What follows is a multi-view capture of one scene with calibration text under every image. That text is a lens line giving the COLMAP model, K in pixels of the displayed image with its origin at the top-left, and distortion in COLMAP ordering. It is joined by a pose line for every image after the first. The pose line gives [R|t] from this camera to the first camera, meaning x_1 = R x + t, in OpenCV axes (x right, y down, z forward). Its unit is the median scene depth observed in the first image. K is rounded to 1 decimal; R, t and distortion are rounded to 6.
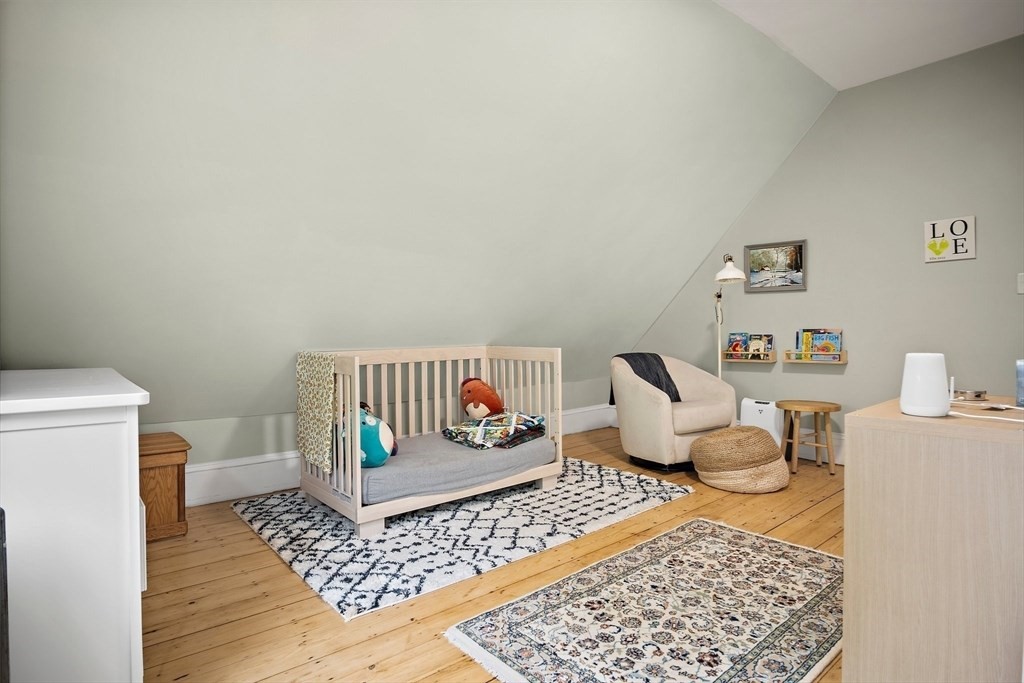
lens RADIAL K [[549.4, 0, 509.9], [0, 549.4, 335.1], [0, 0, 1]] dist [-0.021888, 0.004153]
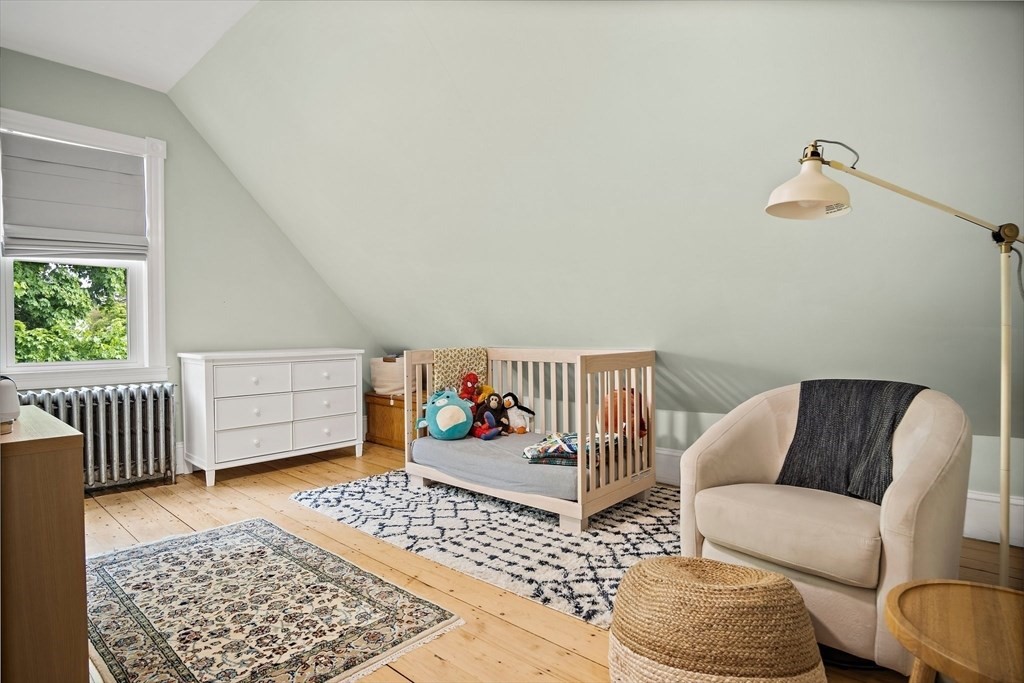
lens RADIAL K [[549.4, 0, 510.1], [0, 549.4, 338.5], [0, 0, 1]] dist [-0.021888, 0.004153]
pose [[0.120417, 0.015923, -0.992596, 1.072687], [-0.002524, 0.999873, 0.015734, -0.014093], [0.992720, 0.000610, 0.120442, 1.048734]]
